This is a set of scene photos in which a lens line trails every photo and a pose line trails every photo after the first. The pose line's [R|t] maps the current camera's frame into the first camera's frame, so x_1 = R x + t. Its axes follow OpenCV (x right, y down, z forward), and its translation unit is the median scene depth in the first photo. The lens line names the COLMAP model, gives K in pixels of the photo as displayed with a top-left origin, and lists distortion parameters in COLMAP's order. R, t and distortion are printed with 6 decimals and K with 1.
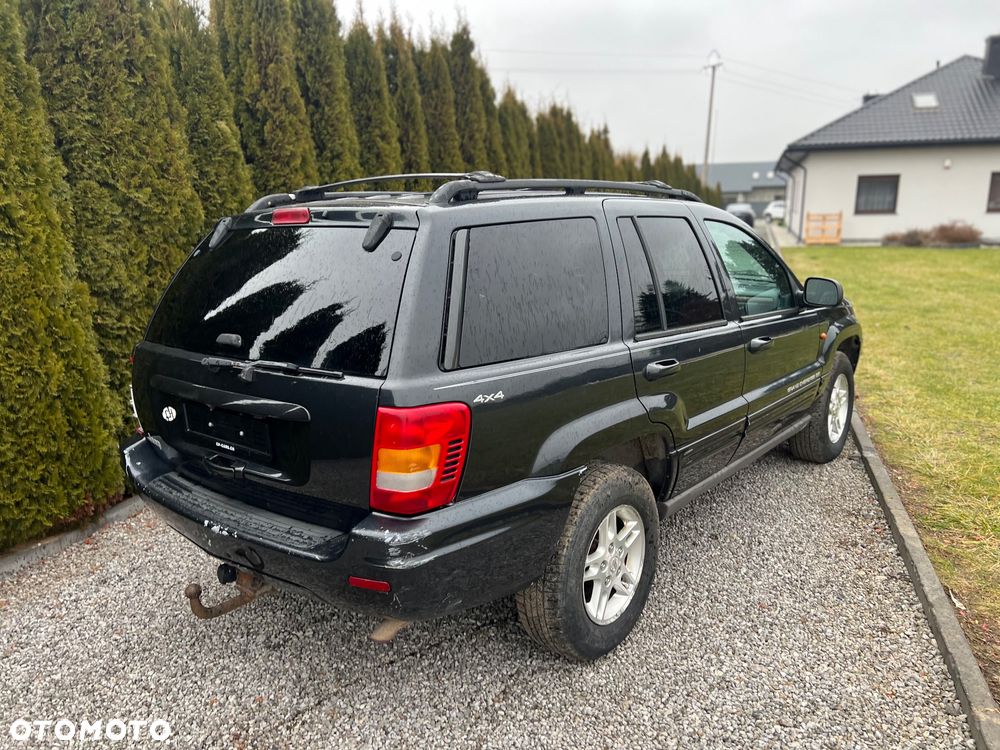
lens RADIAL K [[736.3, 0, 500.0], [0, 736.3, 375.0], [0, 0, 1]] dist [0.057202, -0.061019]
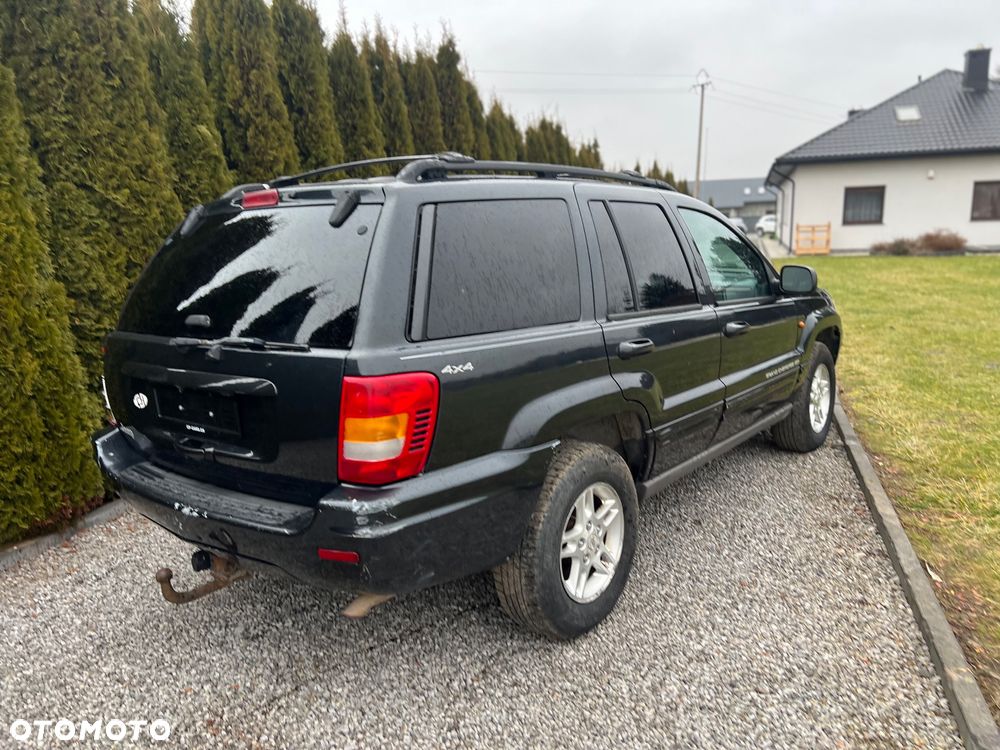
lens RADIAL K [[736.0, 0, 517.2], [0, 736.0, 372.8], [0, 0, 1]] dist [0.058098, -0.063643]
pose [[0.999467, -0.021260, 0.024760, 0.030254], [0.021900, 0.999425, -0.025877, 0.046762], [-0.024195, 0.026405, 0.999358, -0.004872]]
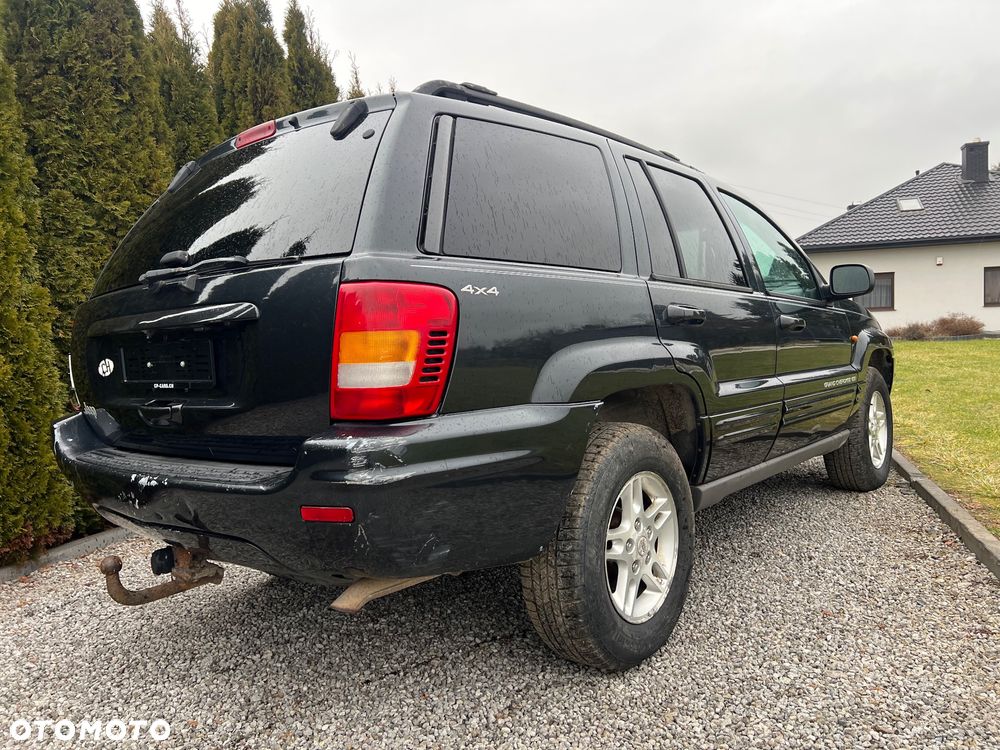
lens RADIAL K [[738.8, 0, 499.8], [0, 738.8, 351.4], [0, 0, 1]] dist [0.058329, -0.060710]
pose [[0.999718, -0.023225, -0.005048, 0.006678], [0.021931, 0.983296, -0.180688, 0.178078], [0.009160, 0.180526, 0.983528, 0.148715]]
